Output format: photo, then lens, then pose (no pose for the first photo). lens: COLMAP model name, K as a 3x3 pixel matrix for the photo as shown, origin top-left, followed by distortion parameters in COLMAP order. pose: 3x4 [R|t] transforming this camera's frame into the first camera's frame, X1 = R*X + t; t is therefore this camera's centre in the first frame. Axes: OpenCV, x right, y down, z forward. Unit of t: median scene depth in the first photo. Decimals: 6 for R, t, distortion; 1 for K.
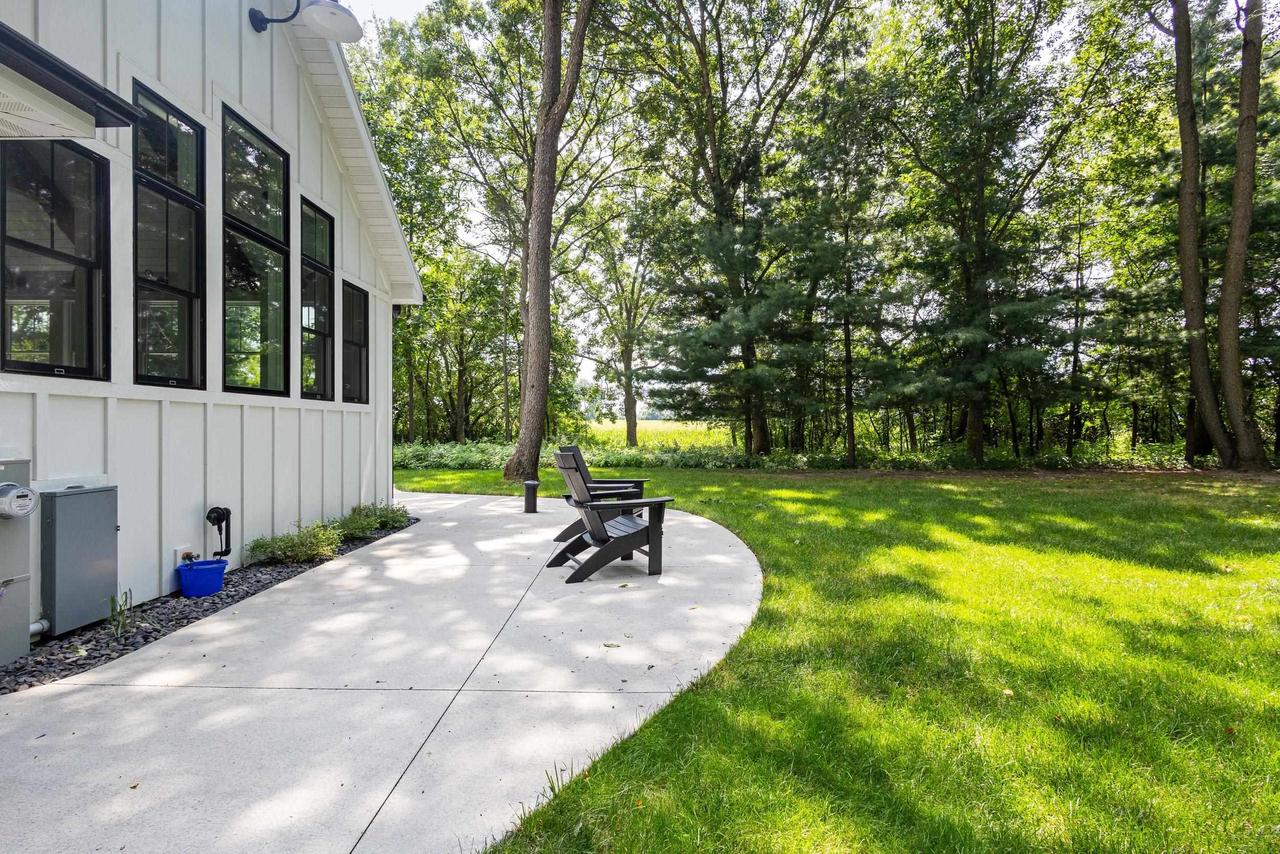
lens RADIAL K [[584.3, 0, 639.2], [0, 584.3, 428.6], [0, 0, 1]] dist [0.008808, -0.002010]
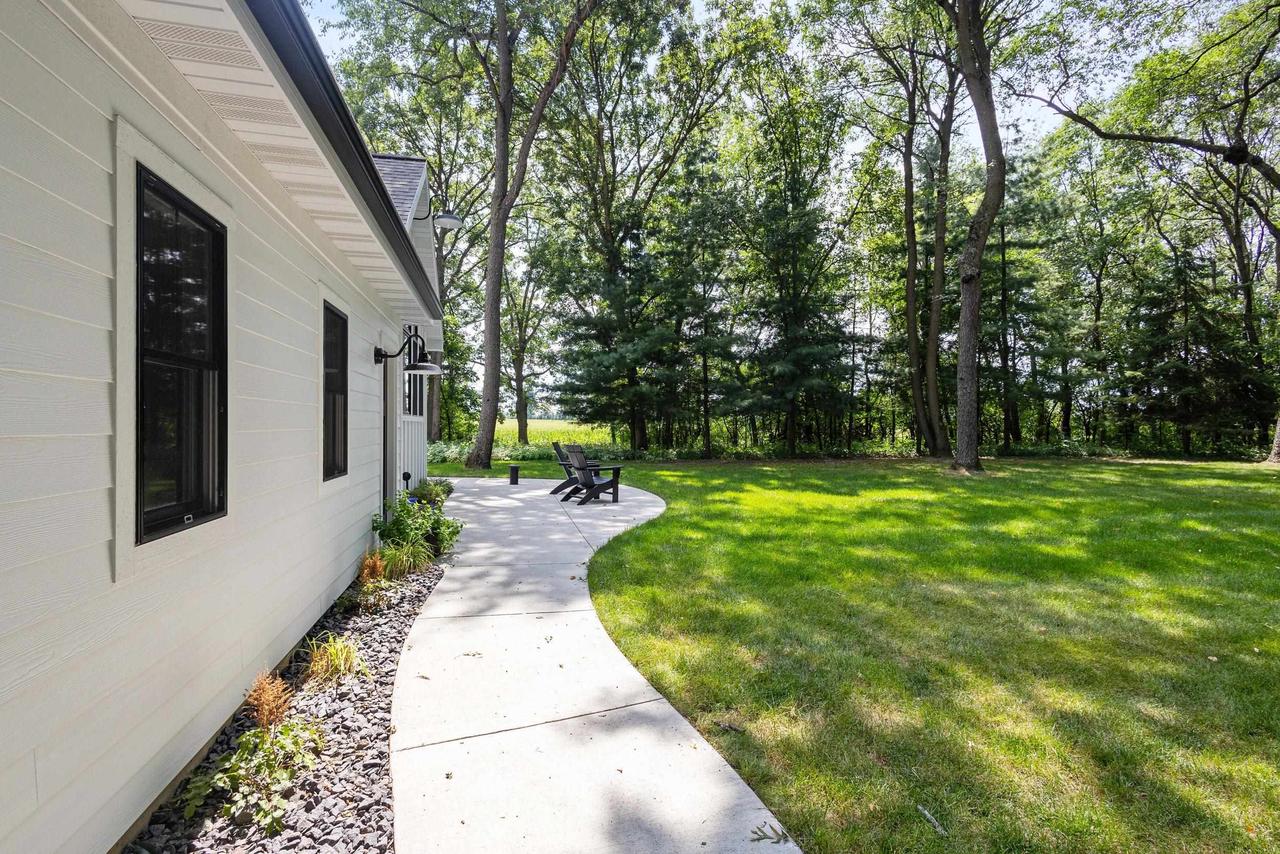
lens RADIAL K [[584.3, 0, 640.1], [0, 584.3, 427.4], [0, 0, 1]] dist [0.008808, -0.002010]
pose [[0.974243, 0.001458, 0.225494, -0.096621], [-0.001456, 0.999999, -0.000175, -0.004979], [-0.225494, -0.000158, 0.974245, -0.287175]]
